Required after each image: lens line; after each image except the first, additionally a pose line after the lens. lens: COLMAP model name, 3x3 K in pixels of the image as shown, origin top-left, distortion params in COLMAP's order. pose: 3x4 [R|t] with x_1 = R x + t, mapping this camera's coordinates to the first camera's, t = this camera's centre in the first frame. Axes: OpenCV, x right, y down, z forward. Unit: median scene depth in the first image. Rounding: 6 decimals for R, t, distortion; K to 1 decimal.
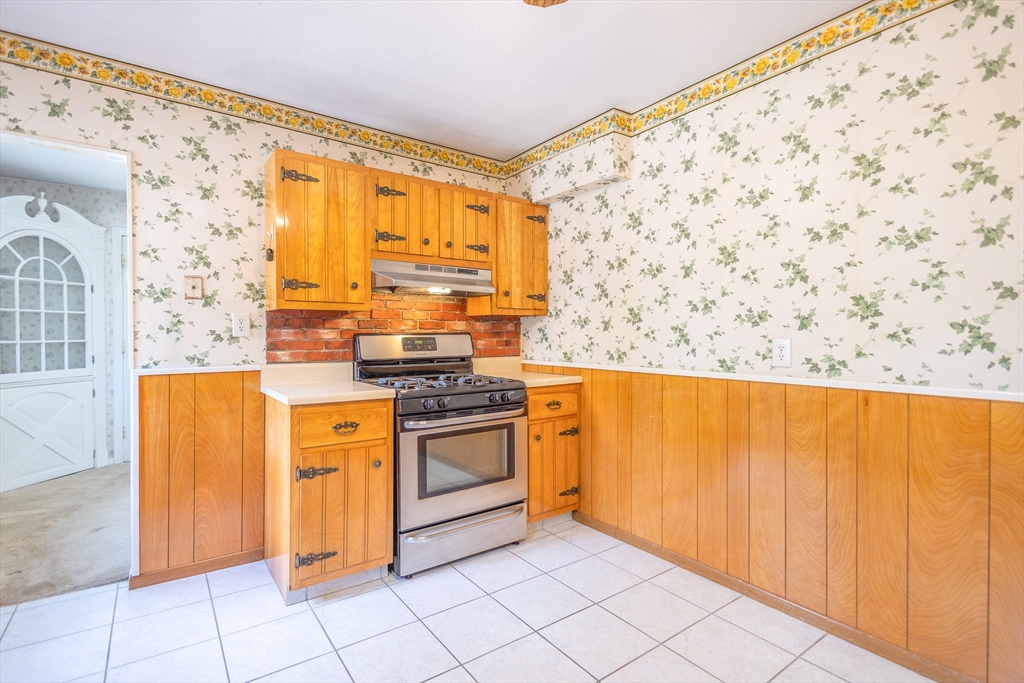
lens RADIAL K [[483.2, 0, 507.8], [0, 483.2, 340.4], [0, 0, 1]] dist [0.013086, -0.002294]
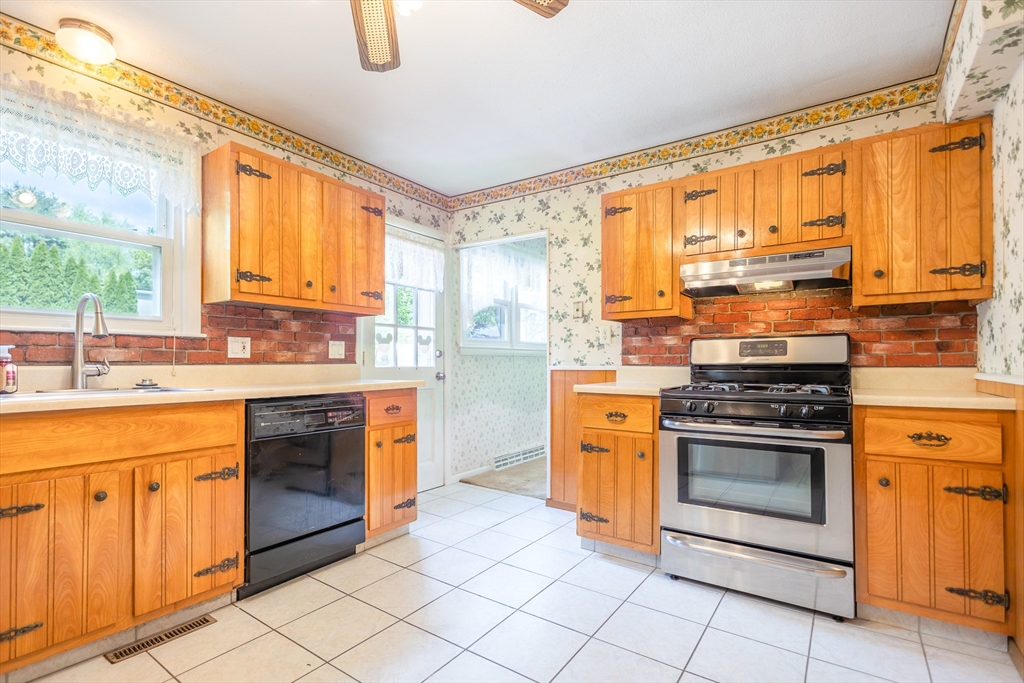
lens RADIAL K [[483.2, 0, 508.7], [0, 483.2, 356.8], [0, 0, 1]] dist [0.013086, -0.002294]
pose [[0.339517, -0.009322, -0.940554, 0.549979], [-0.009395, 0.999867, -0.013301, 0.043597], [0.940553, 0.013352, 0.339384, 0.294280]]
